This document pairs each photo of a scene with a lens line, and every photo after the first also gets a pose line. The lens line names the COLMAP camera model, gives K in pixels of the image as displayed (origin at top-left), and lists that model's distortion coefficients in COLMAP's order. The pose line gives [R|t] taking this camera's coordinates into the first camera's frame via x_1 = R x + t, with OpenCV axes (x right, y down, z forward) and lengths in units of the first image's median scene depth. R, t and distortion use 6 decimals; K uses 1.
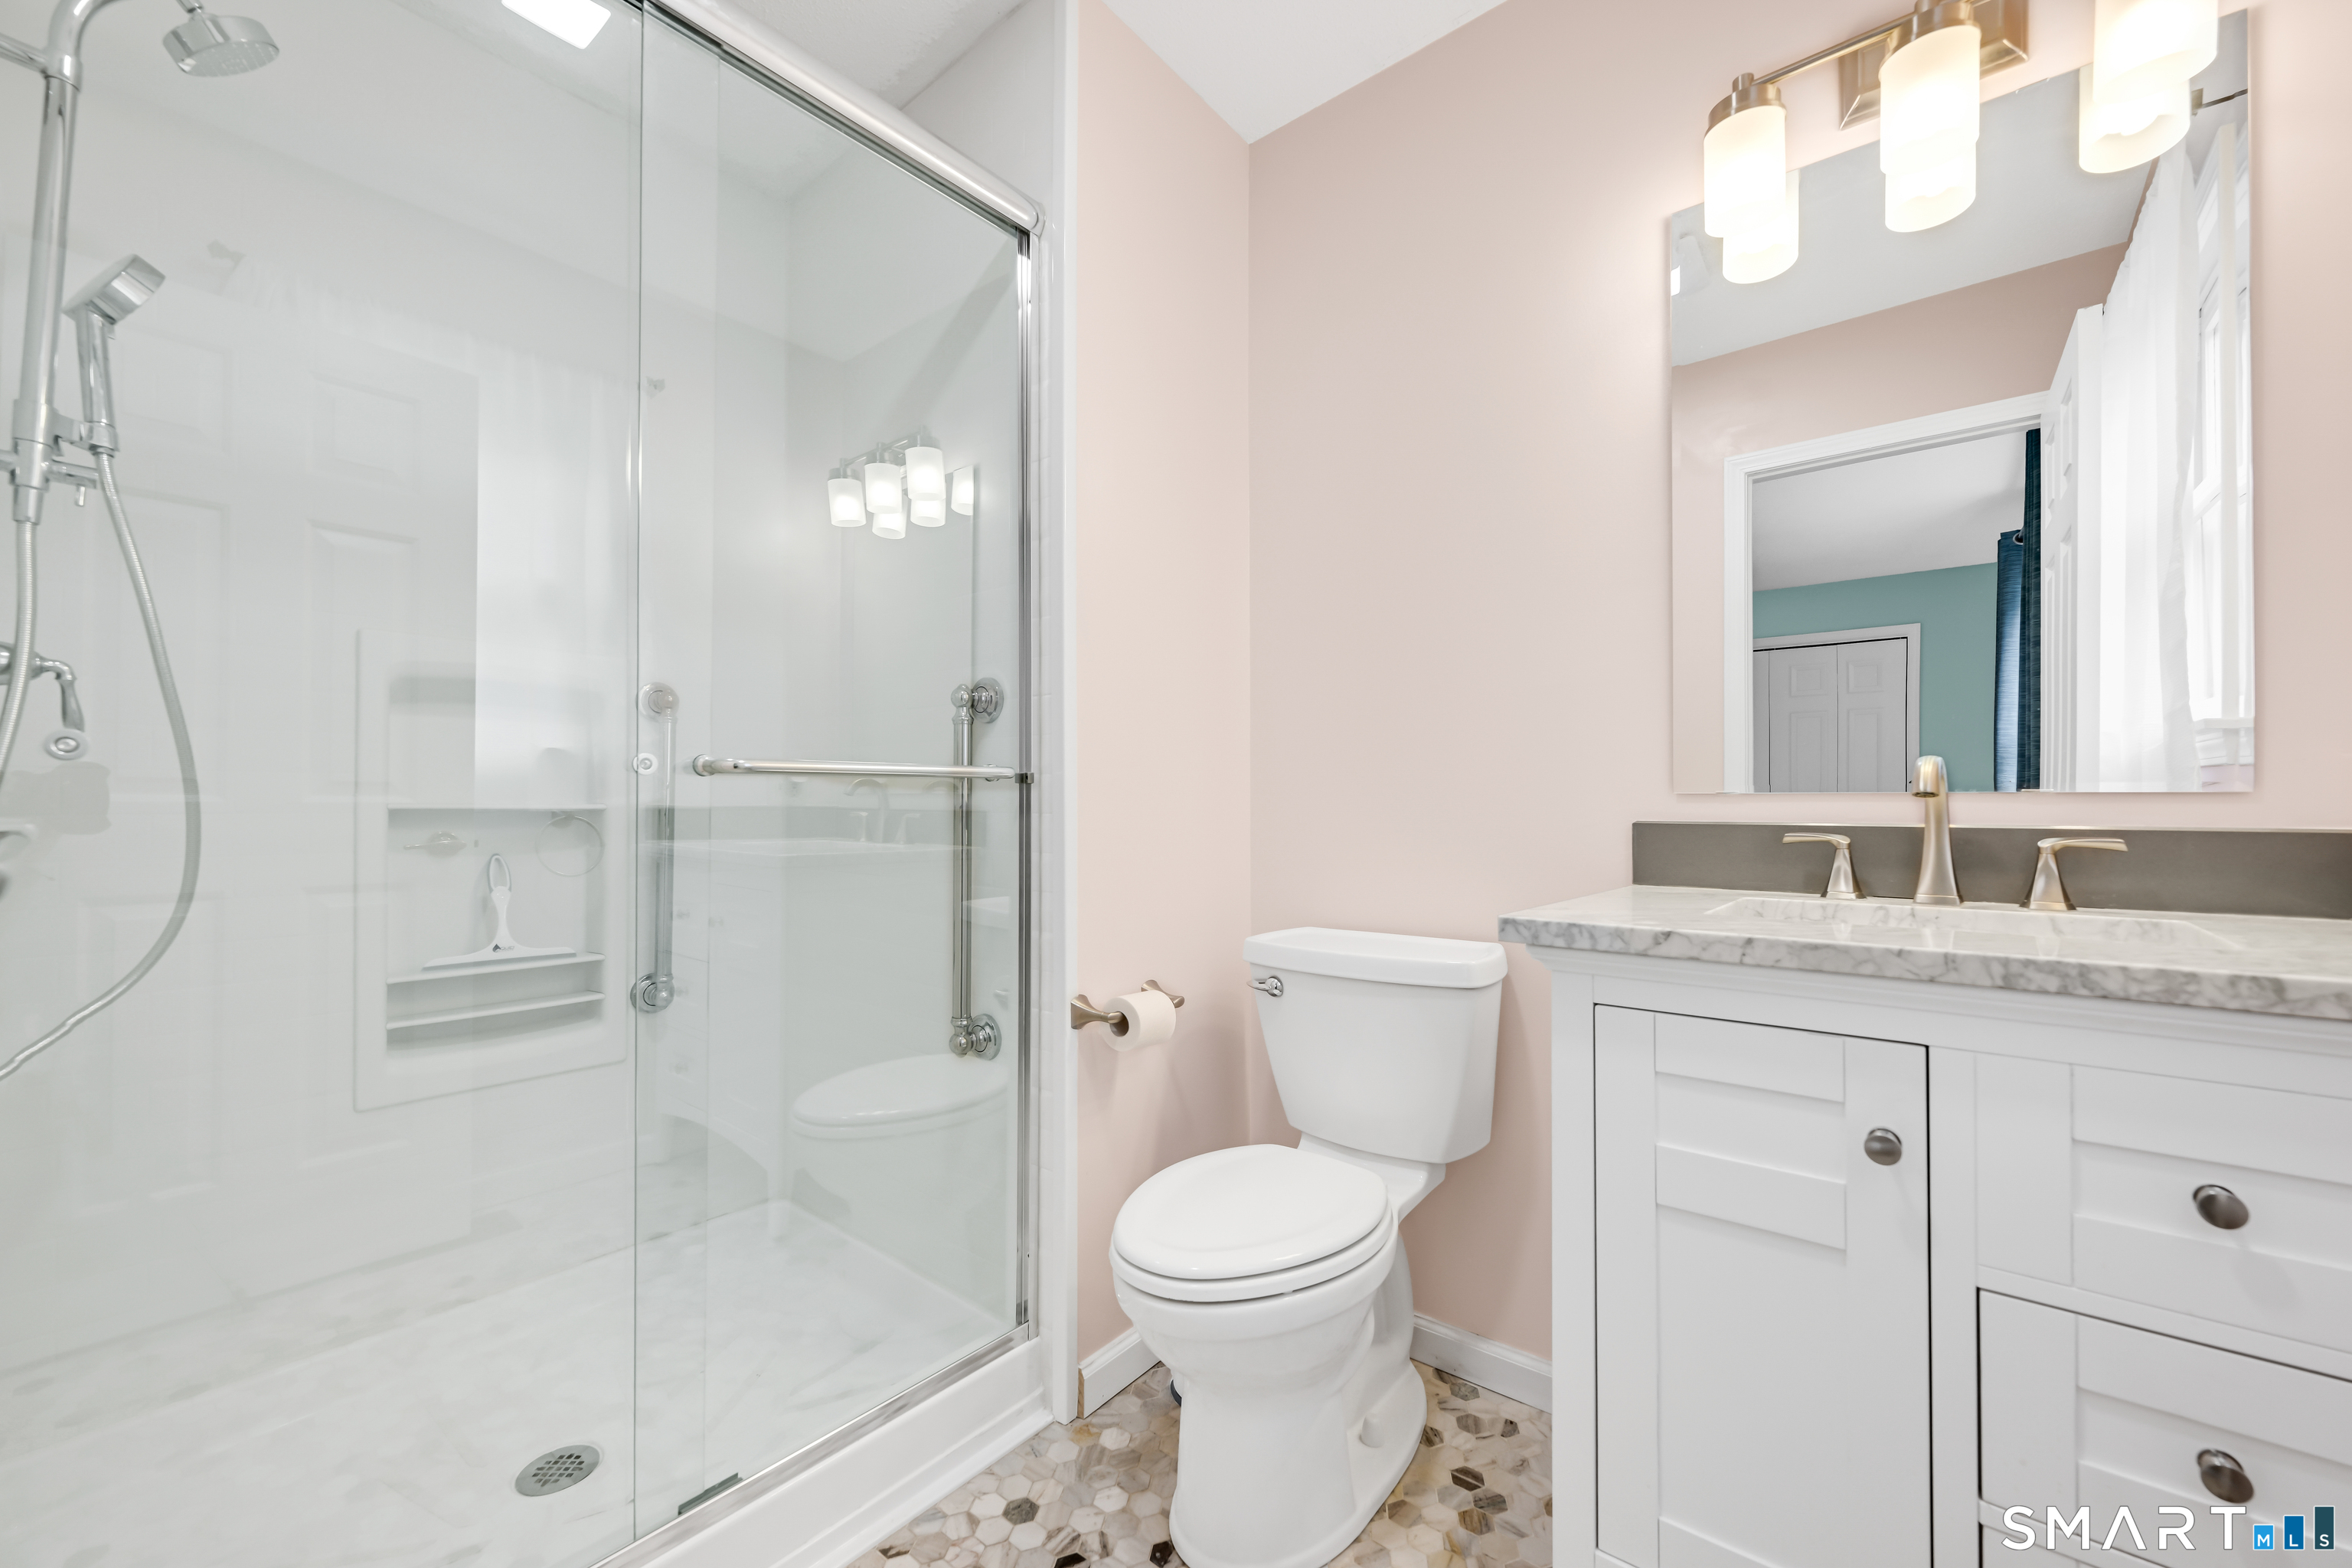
lens RADIAL K [[930.8, 0, 1176.4], [0, 930.8, 790.9], [0, 0, 1]] dist [-0.002050, -0.000298]
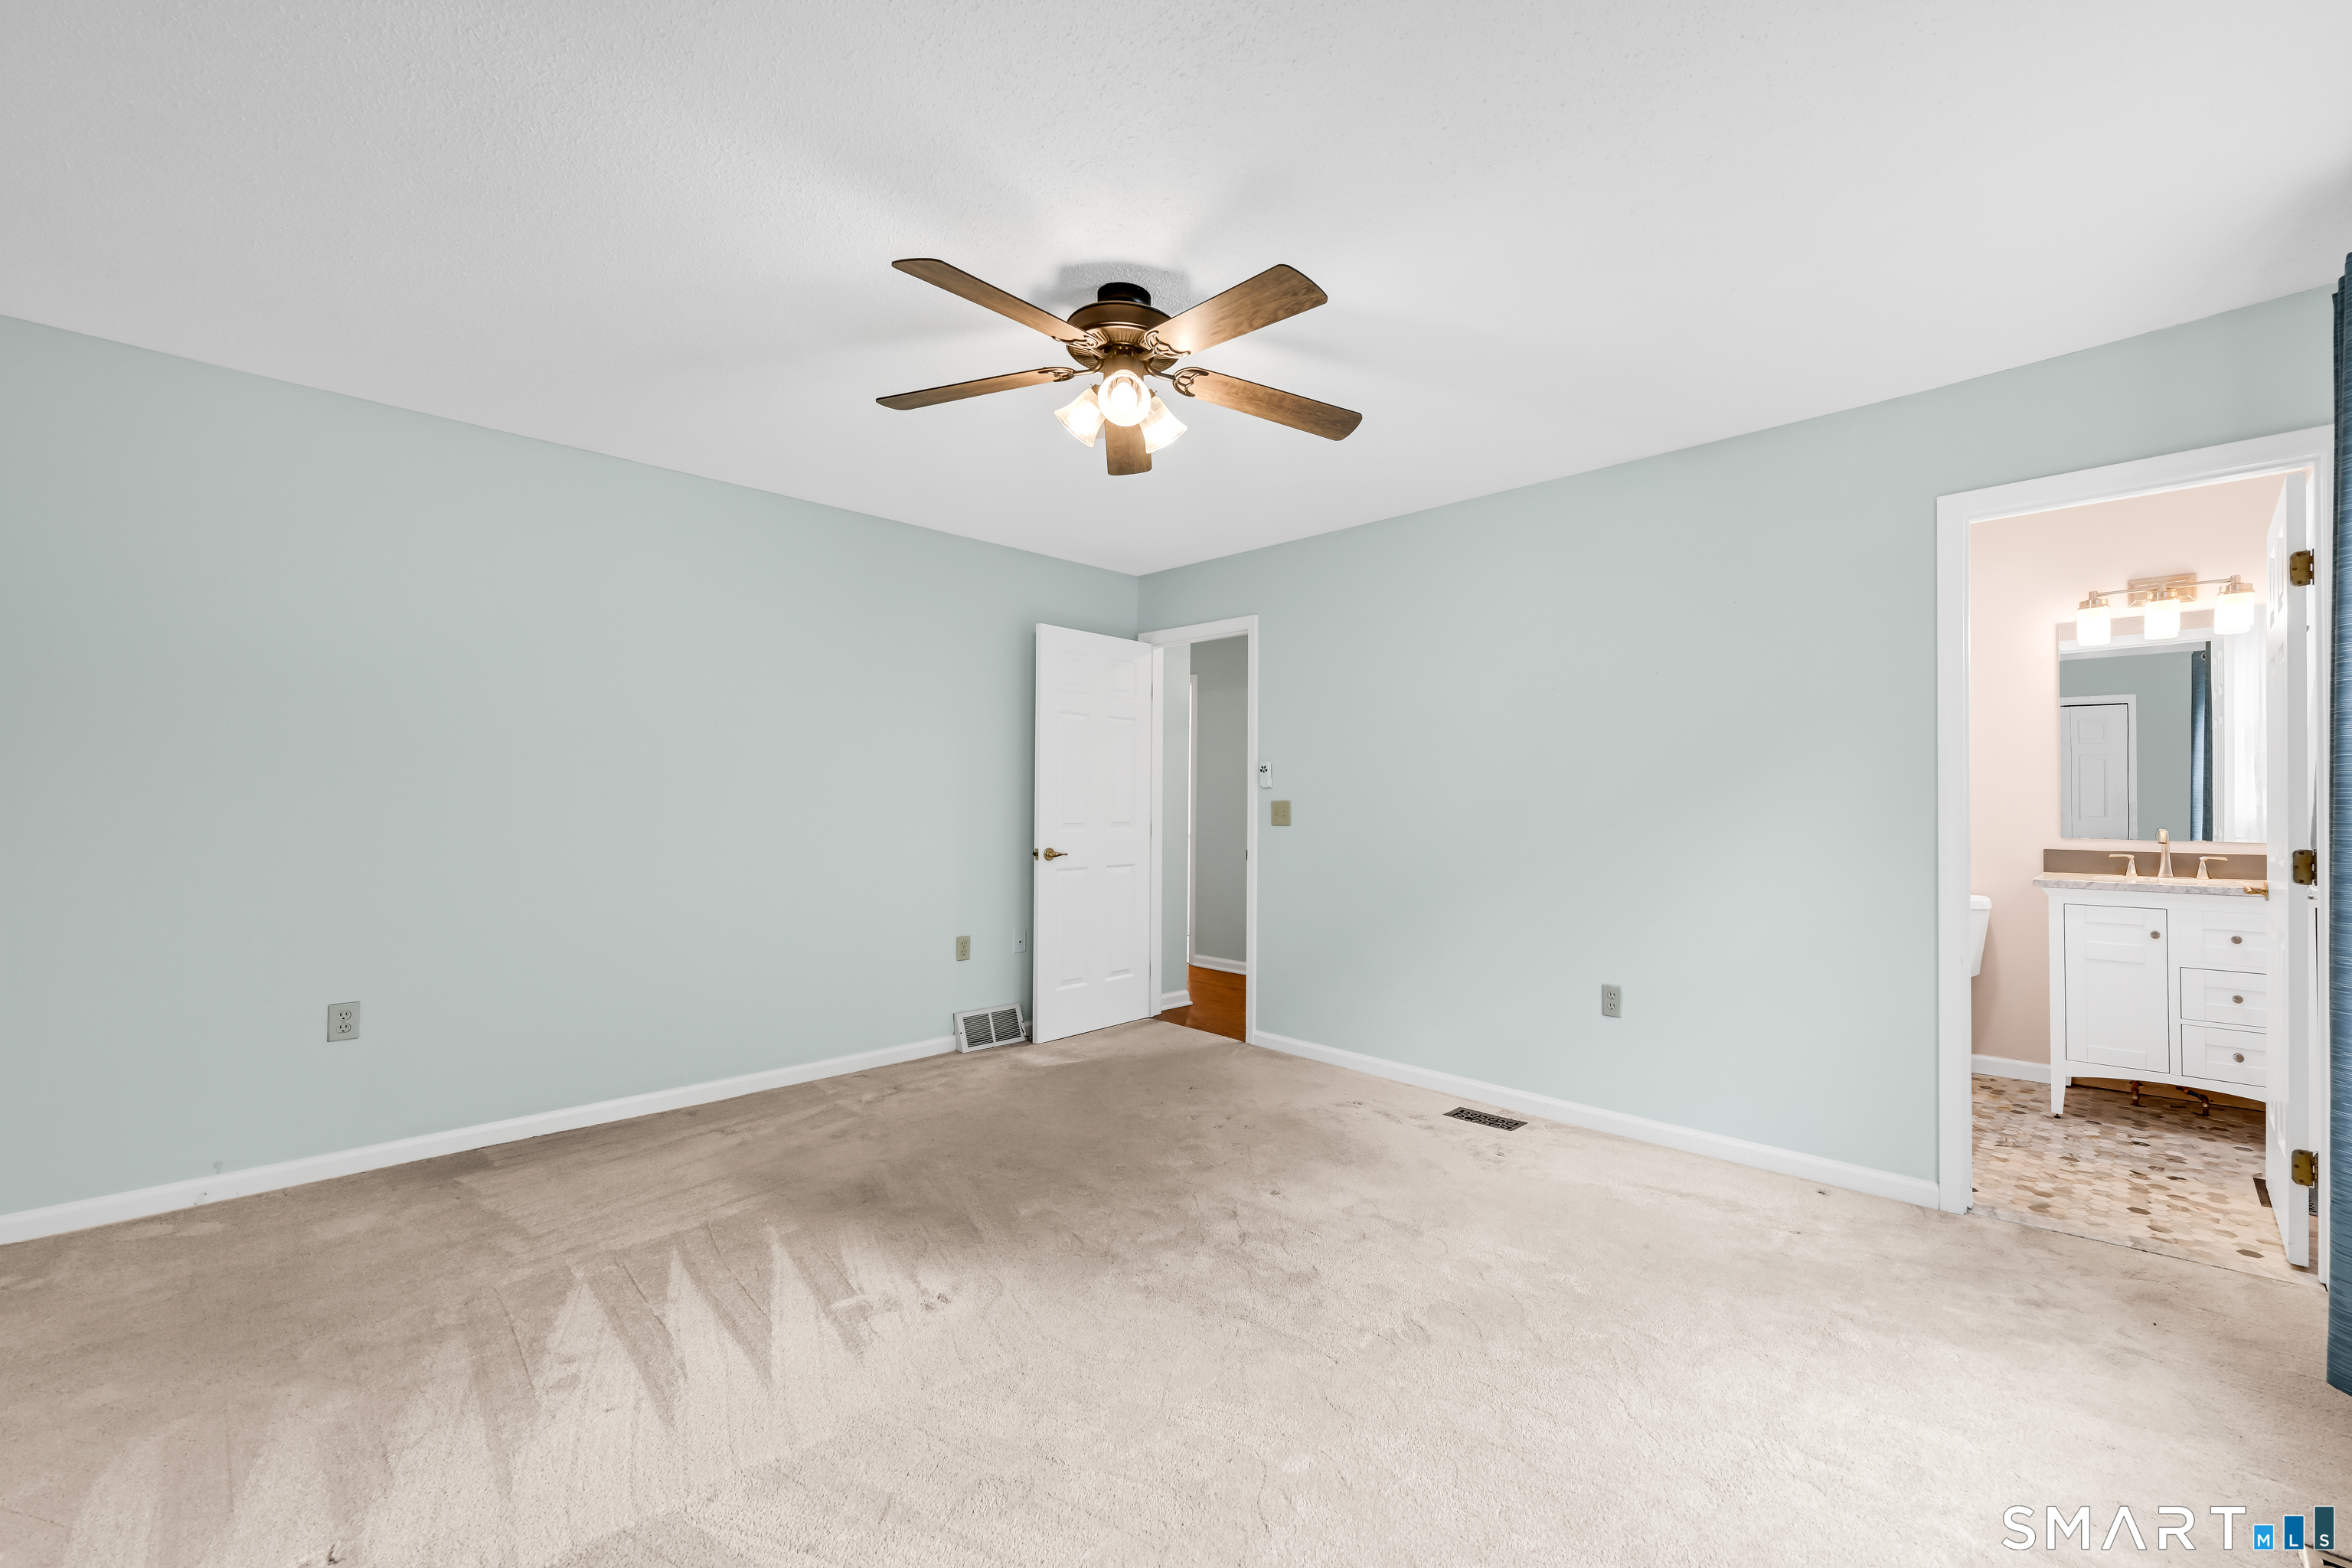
lens RADIAL K [[1017.1, 0, 1176.0], [0, 1017.1, 784.0], [0, 0, 1]] dist [-0.002234, 0.000129]
pose [[0.997503, -0.002718, -0.070575, -2.270437], [0.002555, 0.999994, -0.002397, -0.193457], [0.070581, 0.002211, 0.997504, -2.651206]]
